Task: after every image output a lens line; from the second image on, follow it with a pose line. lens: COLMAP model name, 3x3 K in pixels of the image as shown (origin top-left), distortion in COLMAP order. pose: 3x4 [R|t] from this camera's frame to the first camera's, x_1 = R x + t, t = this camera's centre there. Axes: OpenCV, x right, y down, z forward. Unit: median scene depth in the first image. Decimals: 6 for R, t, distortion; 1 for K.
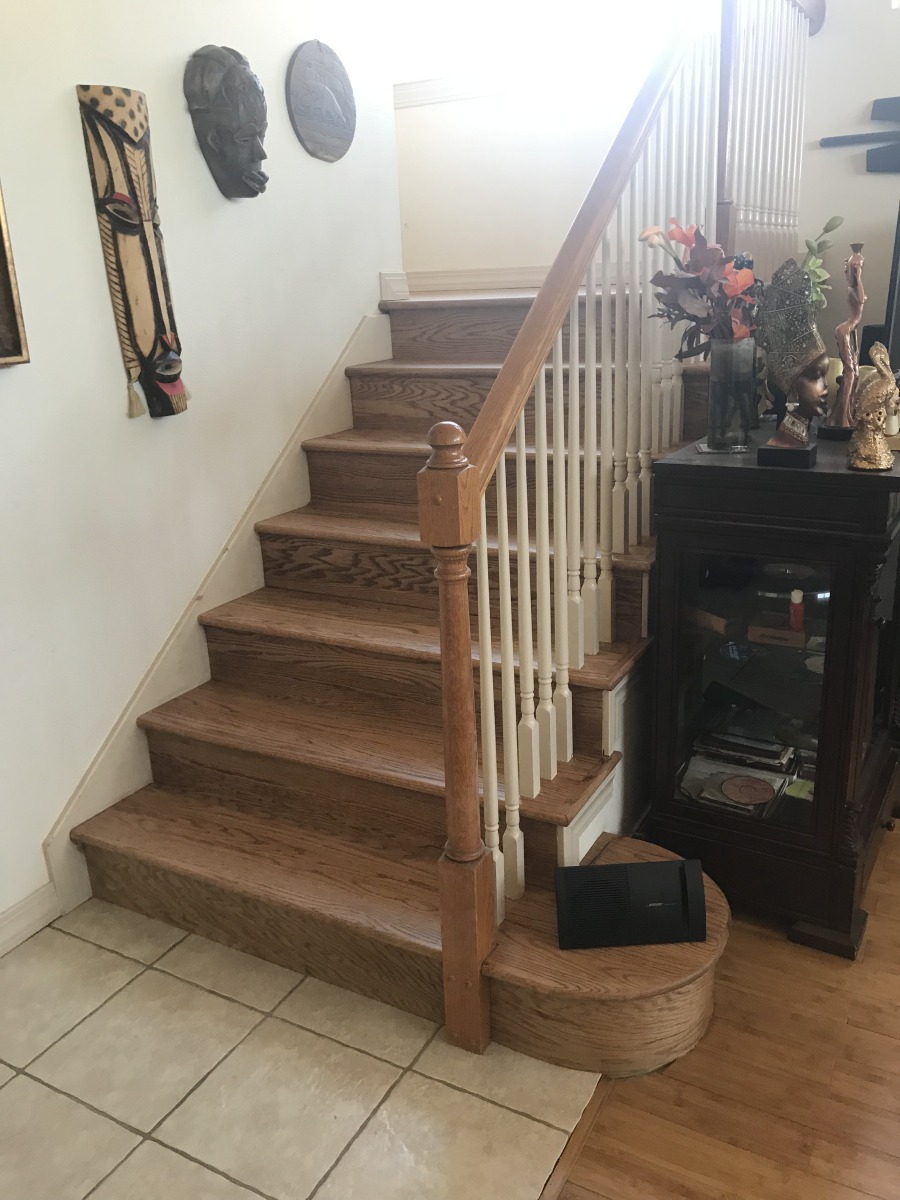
lens RADIAL K [[995.3, 0, 449.3], [0, 995.3, 604.2], [0, 0, 1]] dist [0.010244, 0.016325]
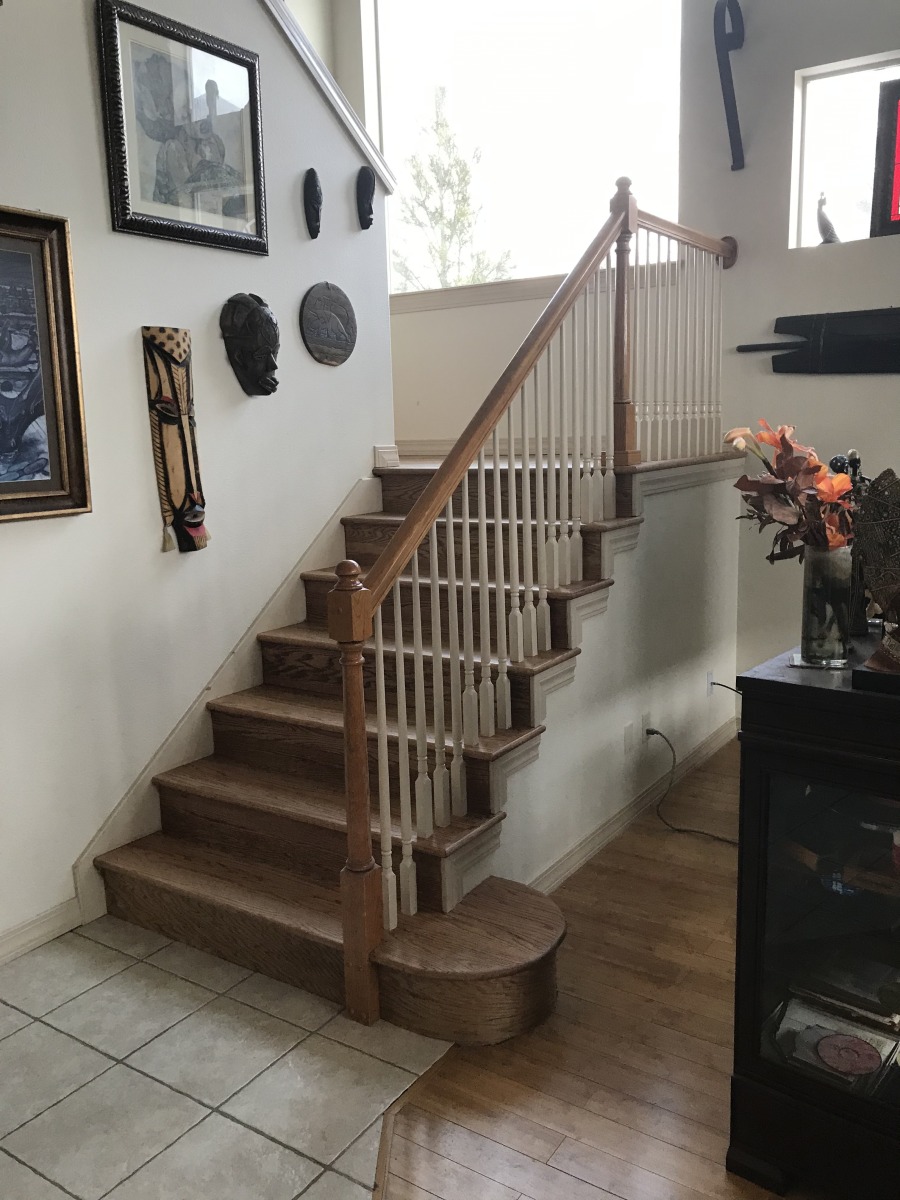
lens RADIAL K [[991.3, 0, 443.0], [0, 991.3, 608.4], [0, 0, 1]] dist [0.054814, -0.105115]
pose [[0.996088, 0.029682, -0.083234, 0.181705], [-0.040638, 0.990258, -0.133186, 0.057365], [0.078470, 0.136047, 0.987590, -0.314311]]
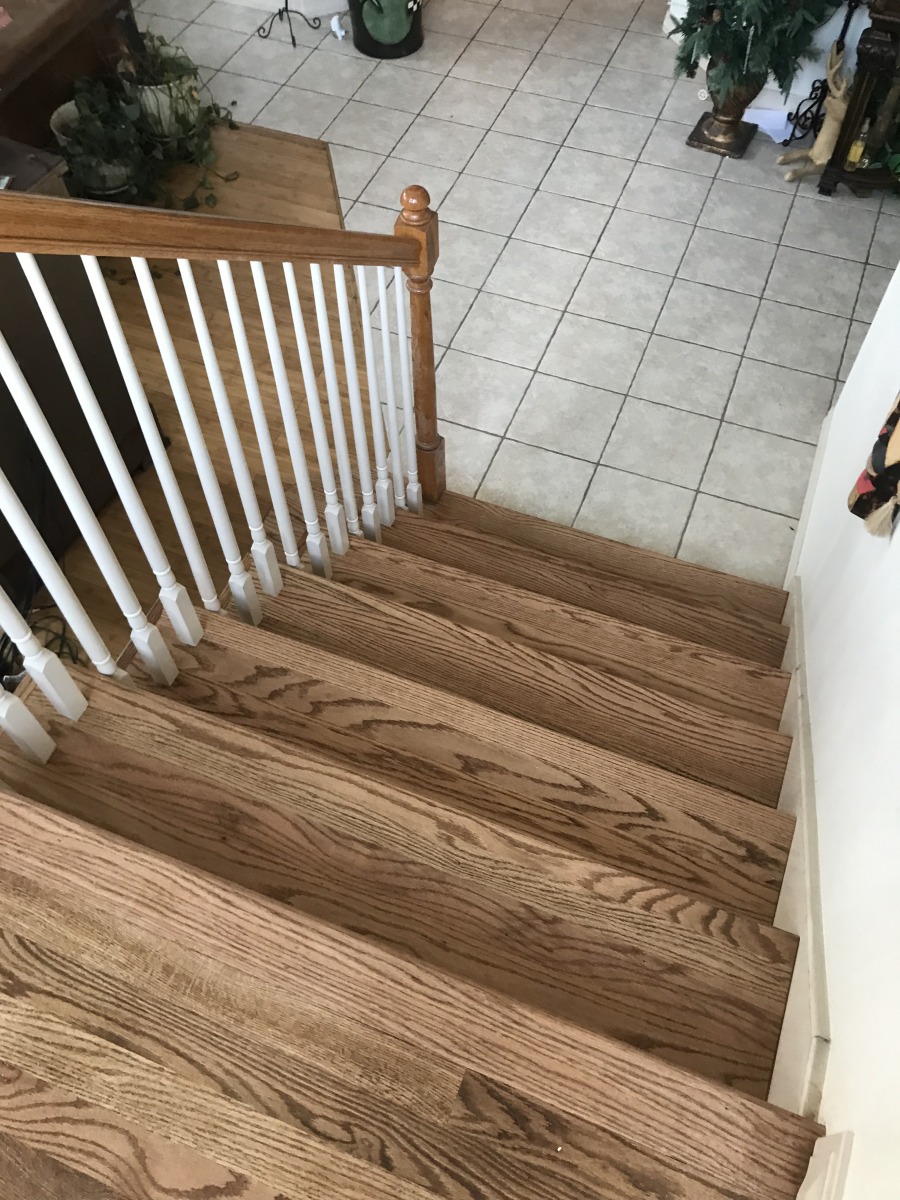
lens RADIAL K [[991.3, 0, 443.0], [0, 991.3, 608.4], [0, 0, 1]] dist [0.054814, -0.105115]
pose [[-0.990190, 0.137963, -0.022130, 0.047912], [0.012786, 0.247183, 0.968885, -0.903416], [0.139140, 0.959097, -0.246522, 1.256534]]
